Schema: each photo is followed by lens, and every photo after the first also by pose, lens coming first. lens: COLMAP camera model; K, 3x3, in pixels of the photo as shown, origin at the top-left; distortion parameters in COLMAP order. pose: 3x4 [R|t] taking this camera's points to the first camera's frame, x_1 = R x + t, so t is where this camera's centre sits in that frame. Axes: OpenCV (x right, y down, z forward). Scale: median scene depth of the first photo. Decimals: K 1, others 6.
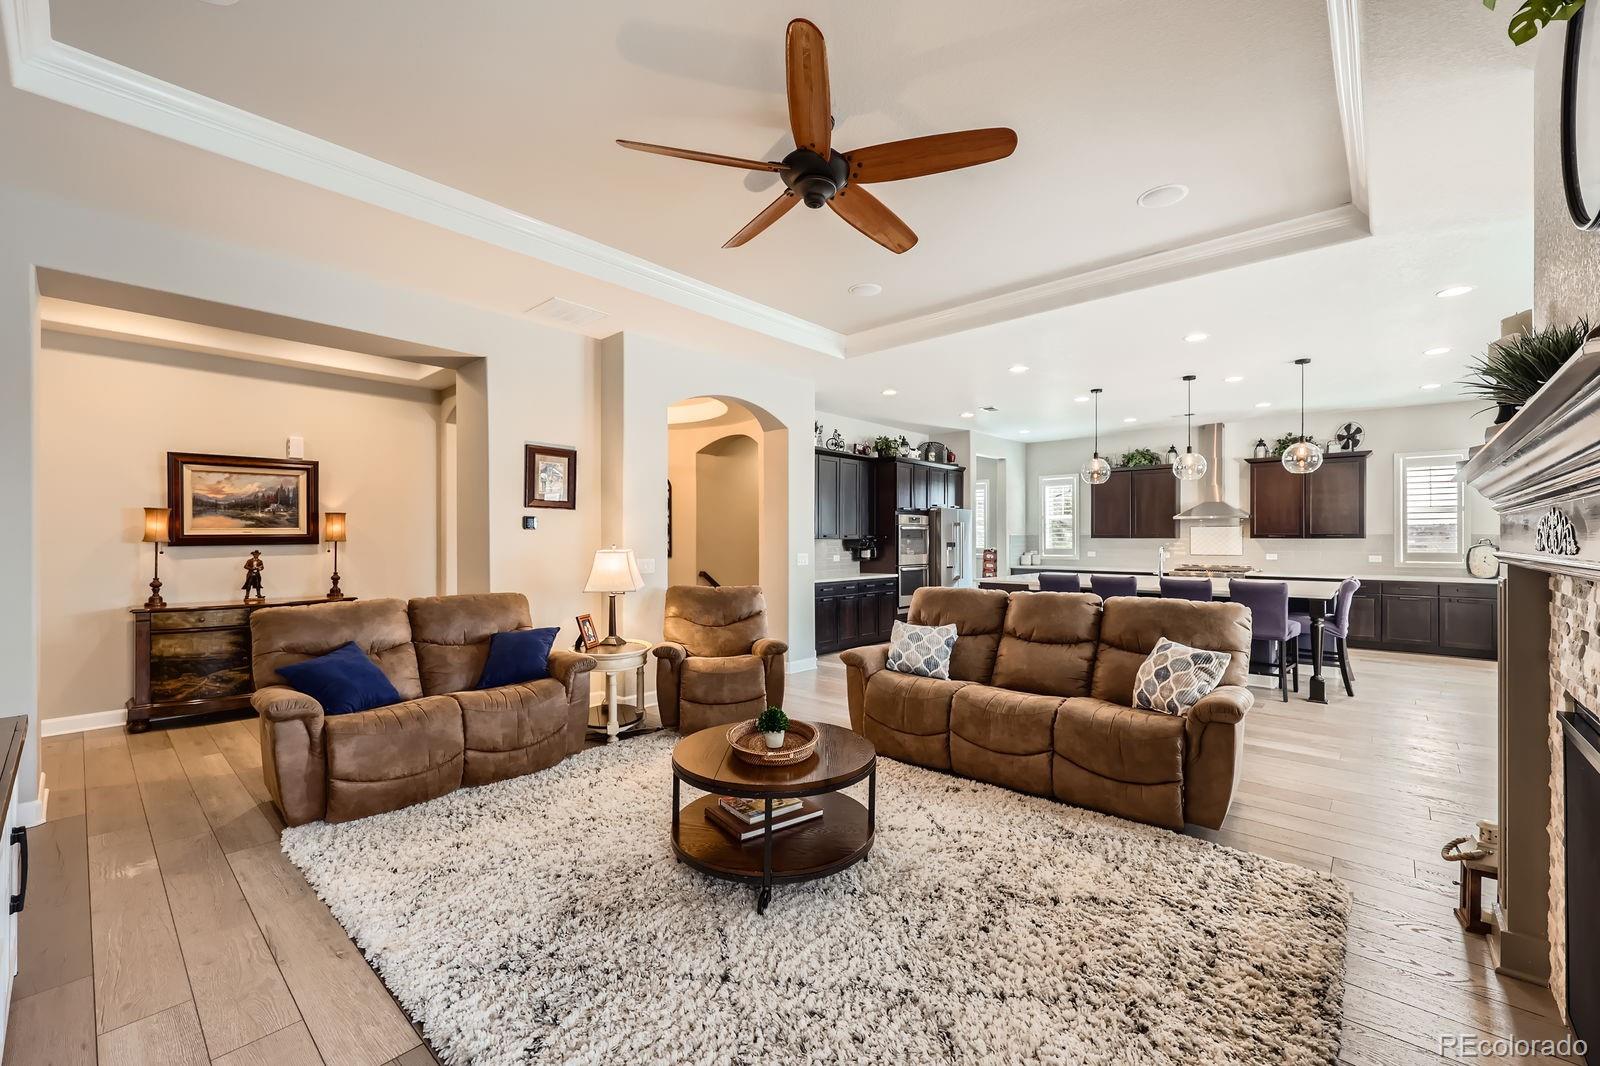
lens RADIAL K [[655.2, 0, 803.4], [0, 655.2, 539.3], [0, 0, 1]] dist [-0.000118, -0.000012]
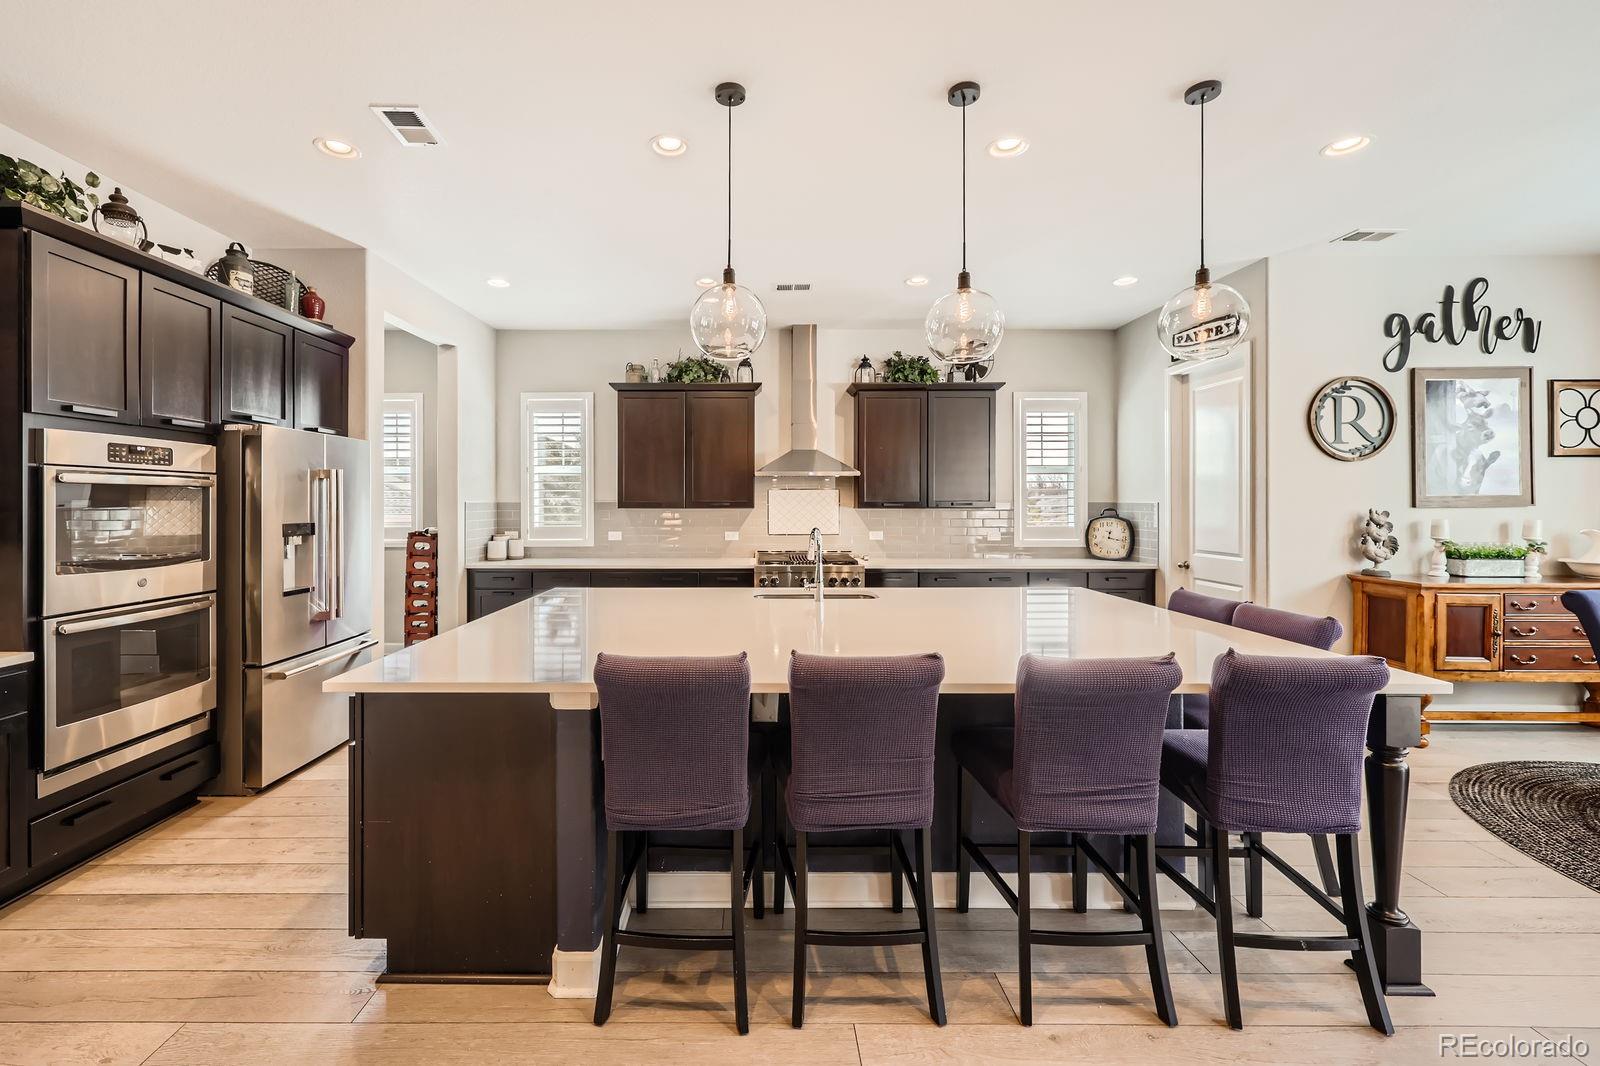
lens RADIAL K [[663.1, 0, 753.7], [0, 663.1, 501.3], [0, 0, 1]] dist [0.000823, -0.000063]
pose [[0.748054, 0.001220, 0.663637, 0.171722], [0.003205, 0.999980, -0.005452, -0.004648], [-0.663630, 0.006205, 0.748035, 0.566510]]
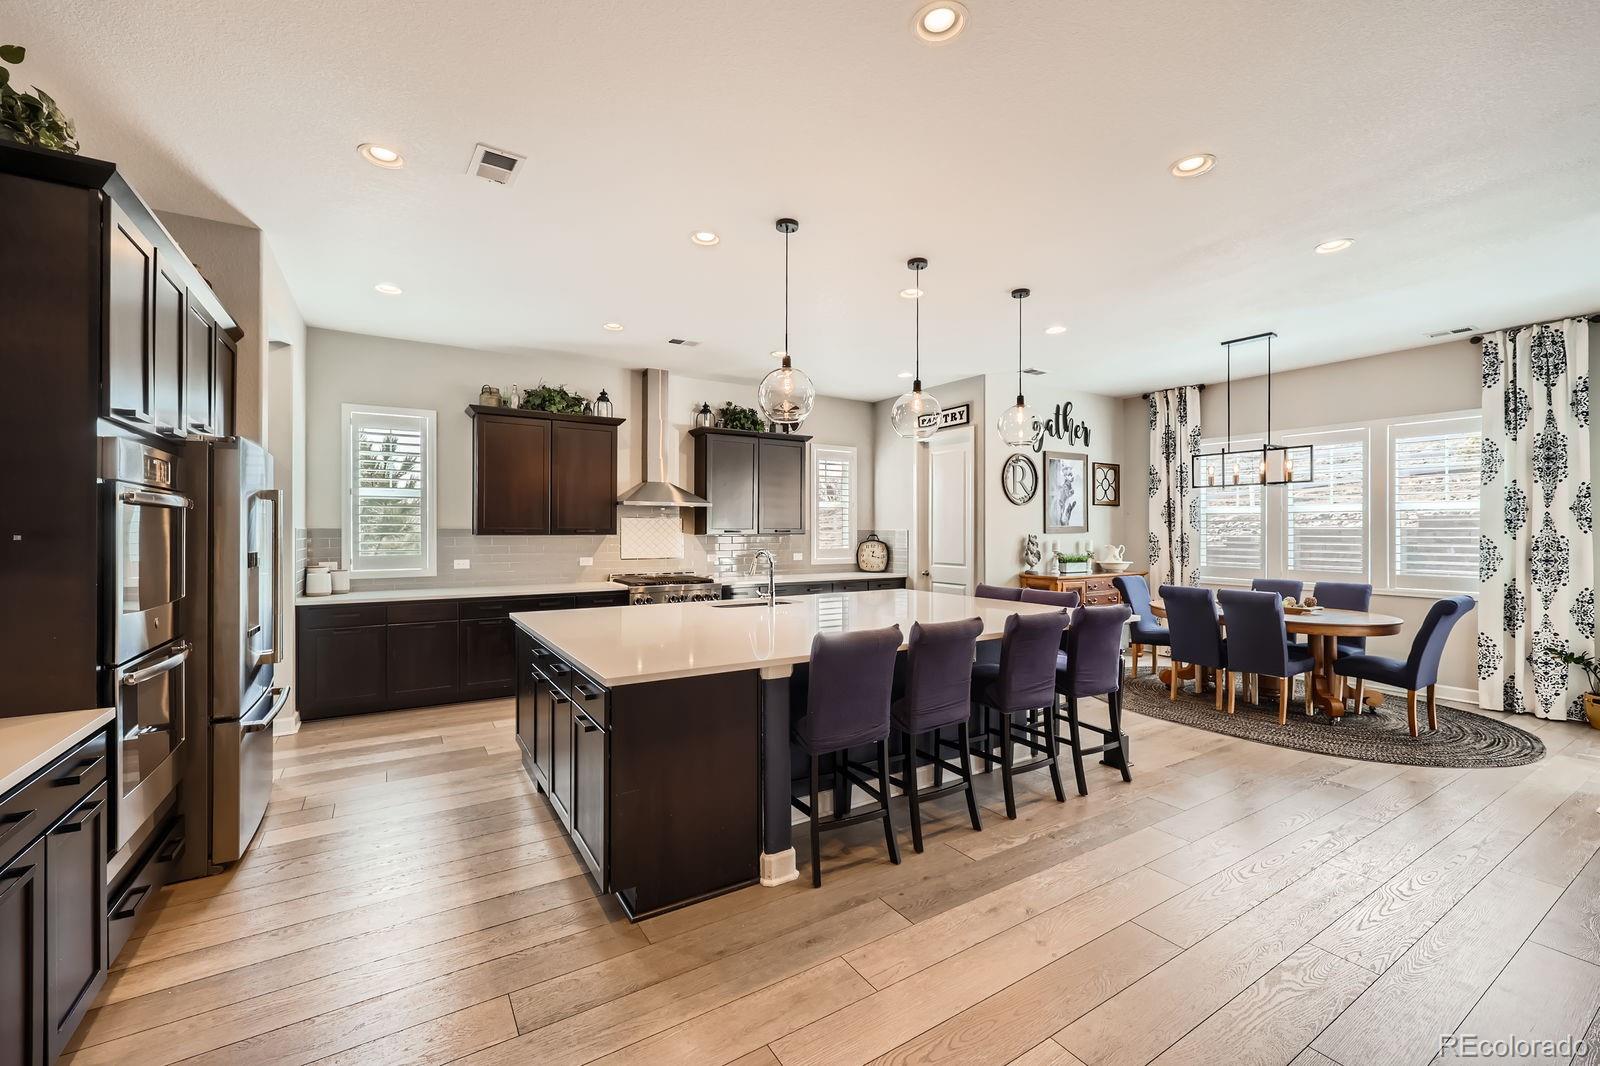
lens RADIAL K [[659.4, 0, 800.4], [0, 659.4, 525.3], [0, 0, 1]] dist [0.001128, 0.000017]
pose [[0.274342, 0.008081, 0.961598, -0.004875], [0.003085, 0.999952, -0.009283, -0.004390], [-0.961627, 0.005513, 0.274304, 0.670763]]
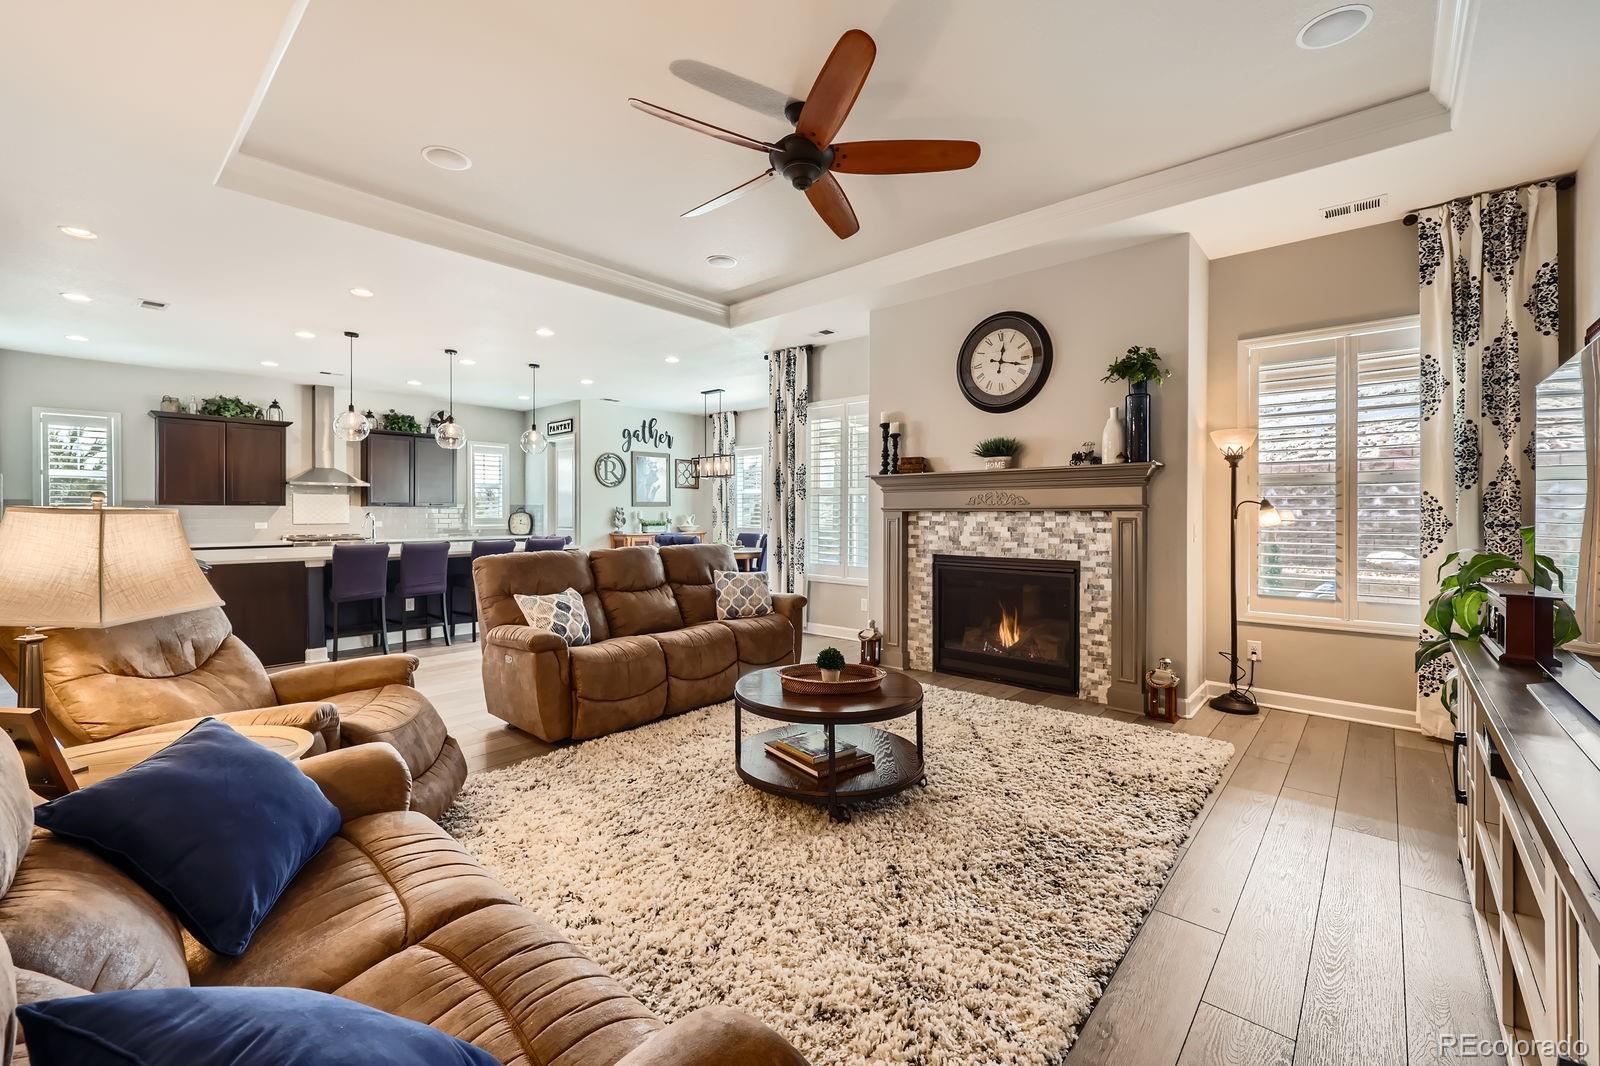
lens RADIAL K [[662.6, 0, 795.3], [0, 662.6, 513.7], [0, 0, 1]] dist [0.007690, 0.000175]
pose [[0.005840, -0.002551, 0.999980, -0.341812], [0.003538, 0.999991, 0.002530, 0.009542], [-0.999977, 0.003523, 0.005849, 0.314244]]
